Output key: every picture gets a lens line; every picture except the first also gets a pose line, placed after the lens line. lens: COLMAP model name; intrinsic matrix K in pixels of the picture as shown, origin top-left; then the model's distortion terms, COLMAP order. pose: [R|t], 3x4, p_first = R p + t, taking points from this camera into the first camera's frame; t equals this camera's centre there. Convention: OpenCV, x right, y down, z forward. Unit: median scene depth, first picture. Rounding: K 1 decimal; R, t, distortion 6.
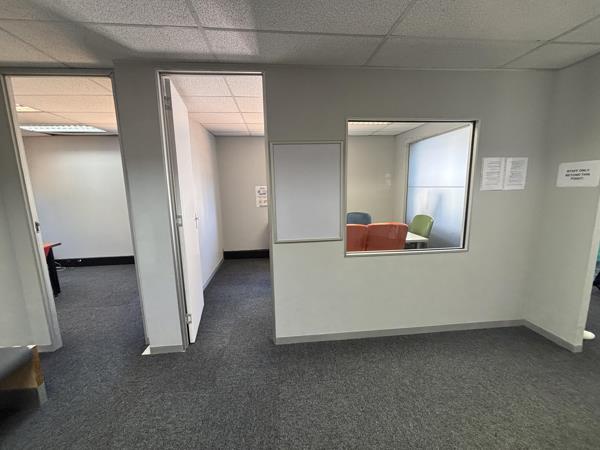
lens RADIAL K [[240.3, 0, 298.0], [0, 240.3, 225.4], [0, 0, 1]] dist [0.001296, 0.000300]
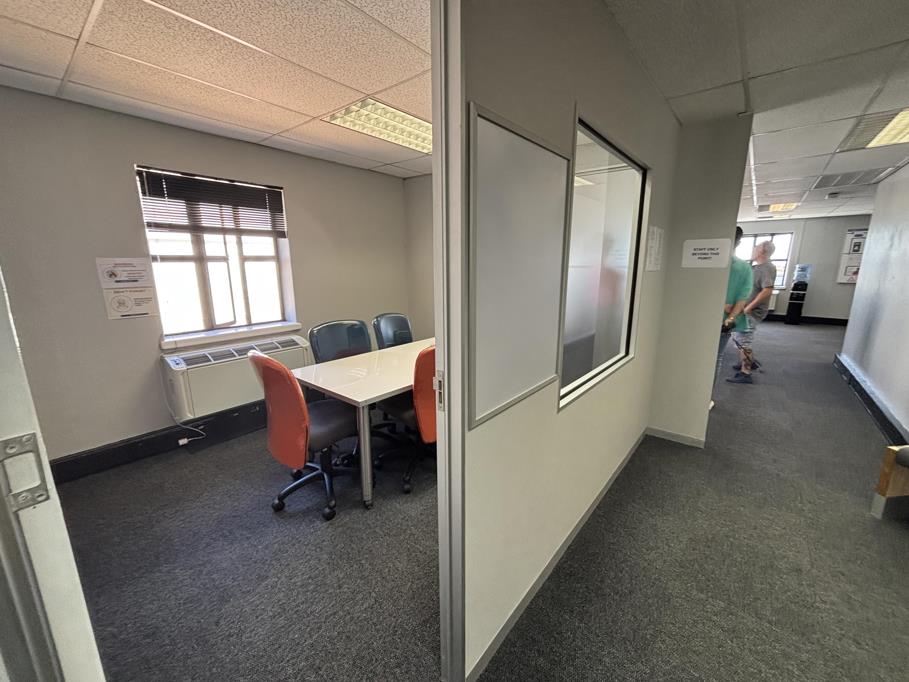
lens RADIAL K [[364.1, 0, 453.3], [0, 364.1, 342.7], [0, 0, 1]] dist [0.001296, 0.000300]
pose [[0.708191, -0.130606, 0.693836, -0.429143], [0.100553, 0.991381, 0.083982, -0.084811], [-0.698824, 0.010292, 0.715220, 0.634267]]
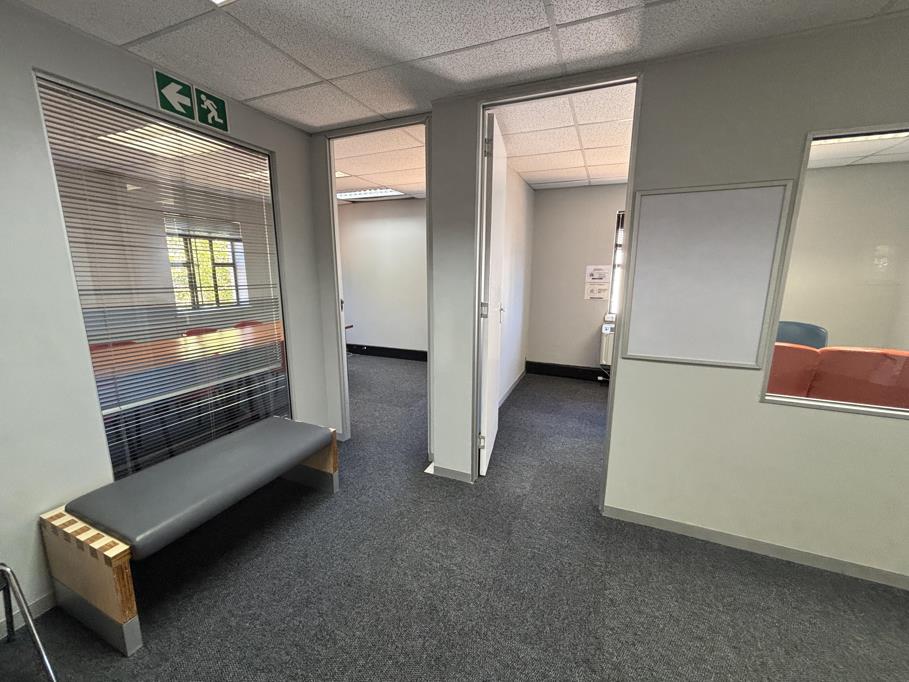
lens RADIAL K [[364.1, 0, 454.4], [0, 364.1, 341.9], [0, 0, 1]] dist [0.001296, 0.000300]
pose [[0.882495, 0.117775, -0.455336, -0.055140], [-0.097878, 0.992932, 0.067128, 0.011642], [0.460024, -0.014672, 0.887785, -0.036259]]
